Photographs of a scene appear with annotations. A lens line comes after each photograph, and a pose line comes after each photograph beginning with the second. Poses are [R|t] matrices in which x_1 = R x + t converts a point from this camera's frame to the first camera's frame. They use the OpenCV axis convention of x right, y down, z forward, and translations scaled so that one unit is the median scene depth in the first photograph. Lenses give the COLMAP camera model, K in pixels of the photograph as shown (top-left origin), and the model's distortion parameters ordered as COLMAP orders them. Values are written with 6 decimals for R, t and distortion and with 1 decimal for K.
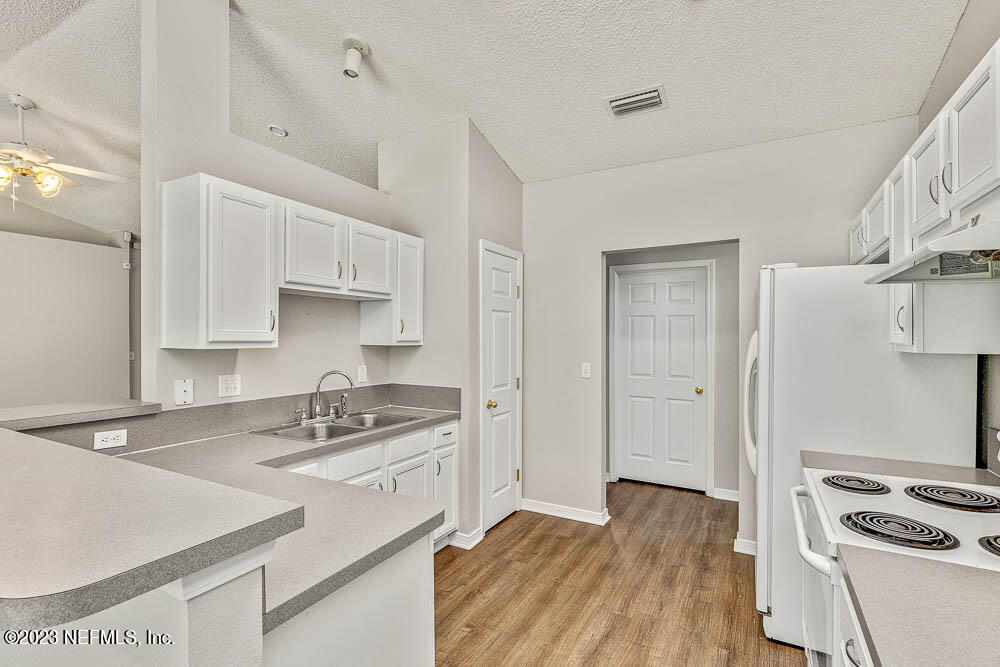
lens RADIAL K [[456.3, 0, 496.3], [0, 456.3, 342.1], [0, 0, 1]] dist [0.004101, 0.000458]
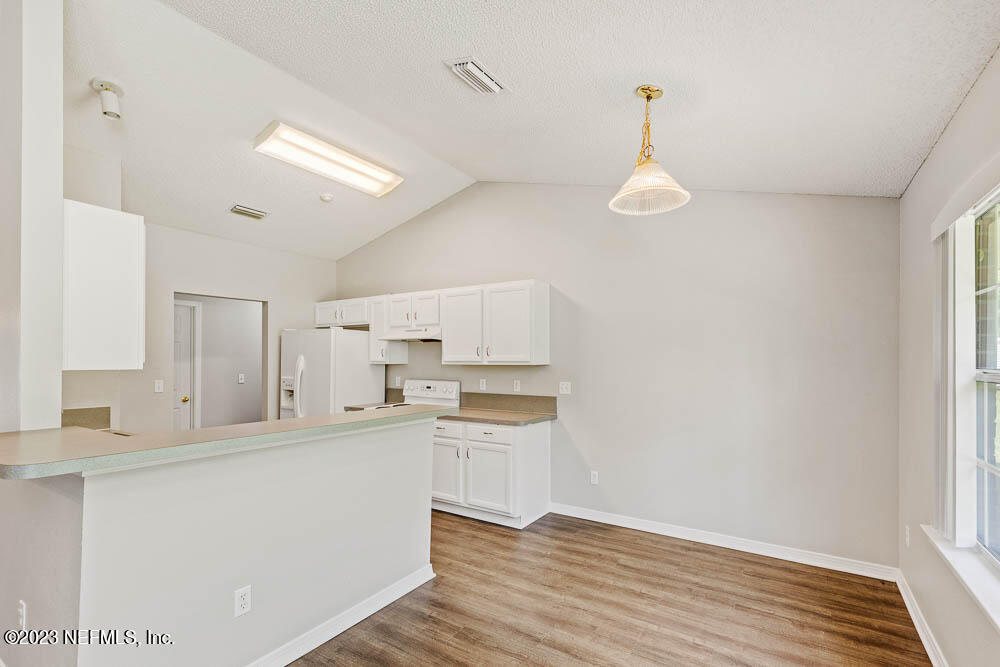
lens RADIAL K [[457.6, 0, 503.5], [0, 457.6, 356.8], [0, 0, 1]] dist [0.001535, 0.000004]
pose [[0.050693, 0.006866, 0.998691, -1.187962], [0.012072, 0.999899, -0.007487, 0.005623], [-0.998641, 0.012435, 0.050605, 0.036268]]
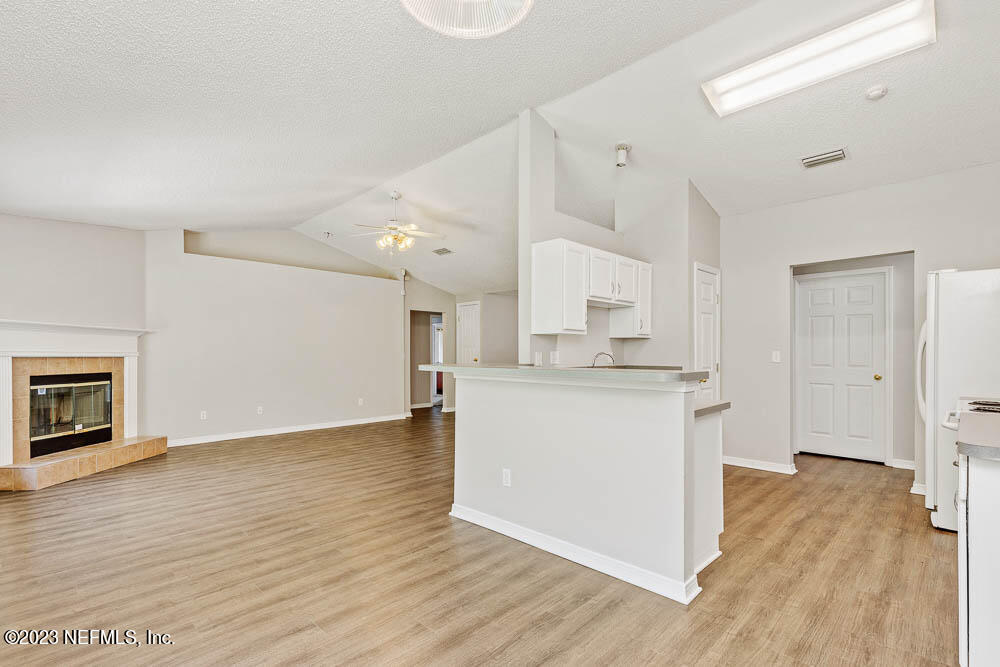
lens RADIAL K [[457.6, 0, 503.5], [0, 457.6, 356.8], [0, 0, 1]] dist [0.001535, 0.000004]
pose [[0.964828, -0.003130, -0.262863, -0.255748], [0.002290, 0.999991, -0.003504, 0.078361], [0.262872, 0.002779, 0.964827, -0.569218]]
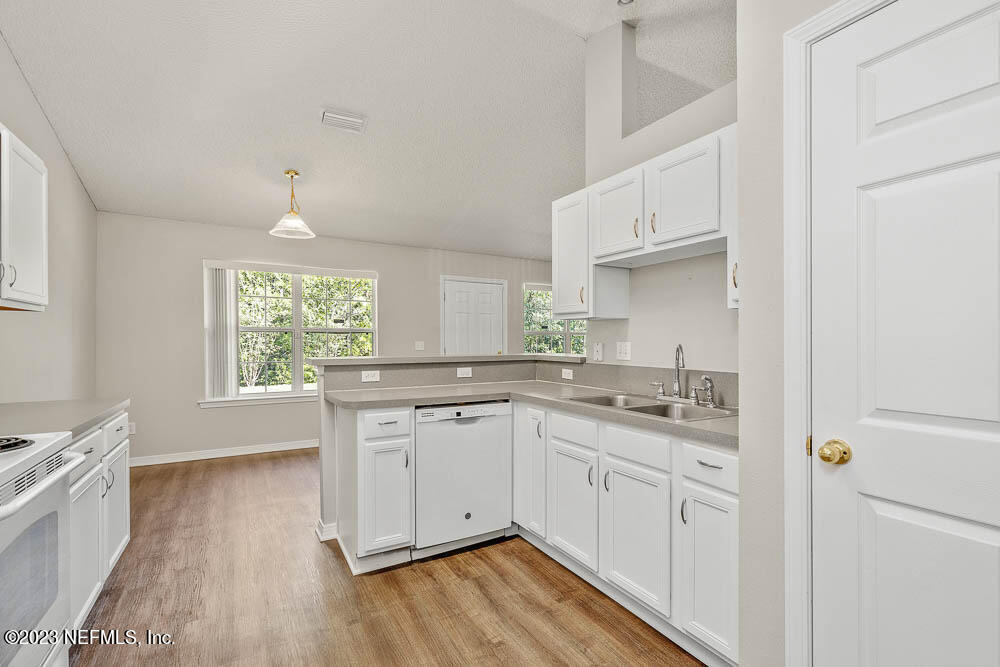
lens RADIAL K [[456.3, 0, 496.3], [0, 456.3, 342.1], [0, 0, 1]] dist [0.004101, 0.000458]
pose [[-0.520964, -0.001226, -0.853578, 0.493170], [-0.009562, 0.999945, 0.004400, 0.056500], [0.853525, 0.010454, -0.520947, 1.081615]]
